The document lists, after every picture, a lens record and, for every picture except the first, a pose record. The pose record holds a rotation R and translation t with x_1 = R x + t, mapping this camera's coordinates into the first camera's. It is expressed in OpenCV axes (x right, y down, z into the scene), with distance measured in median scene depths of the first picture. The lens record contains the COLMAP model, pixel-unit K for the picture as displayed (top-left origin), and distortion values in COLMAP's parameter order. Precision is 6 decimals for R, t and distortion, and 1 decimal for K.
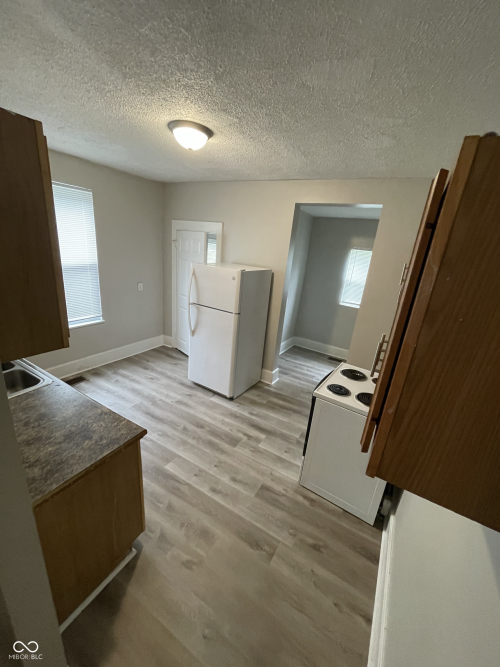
lens RADIAL K [[269.2, 0, 252.5], [0, 269.2, 332.8], [0, 0, 1]] dist [-0.000880, 0.000604]
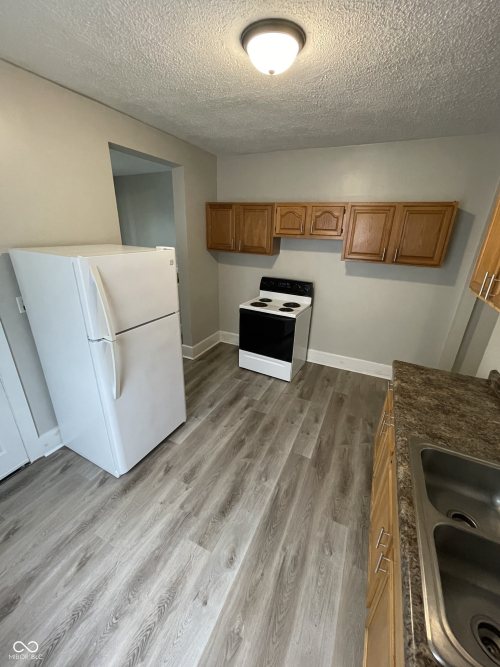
lens RADIAL K [[269.2, 0, 252.5], [0, 269.2, 332.8], [0, 0, 1]] dist [-0.000880, 0.000604]
pose [[-0.086200, -0.449200, 0.889263, -0.748078], [0.280218, 0.845621, 0.454317, -0.292415], [-0.956058, 0.288350, 0.052982, 0.789489]]
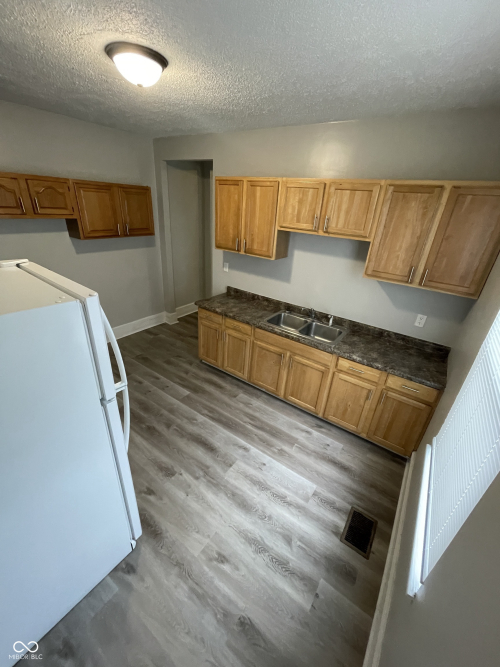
lens RADIAL K [[269.2, 0, 252.5], [0, 269.2, 332.8], [0, 0, 1]] dist [-0.000880, 0.000604]
pose [[-0.983802, -0.179214, 0.004019, -0.447048], [-0.125431, 0.704228, 0.698806, -0.500333], [-0.128066, 0.686982, -0.715300, 1.309861]]
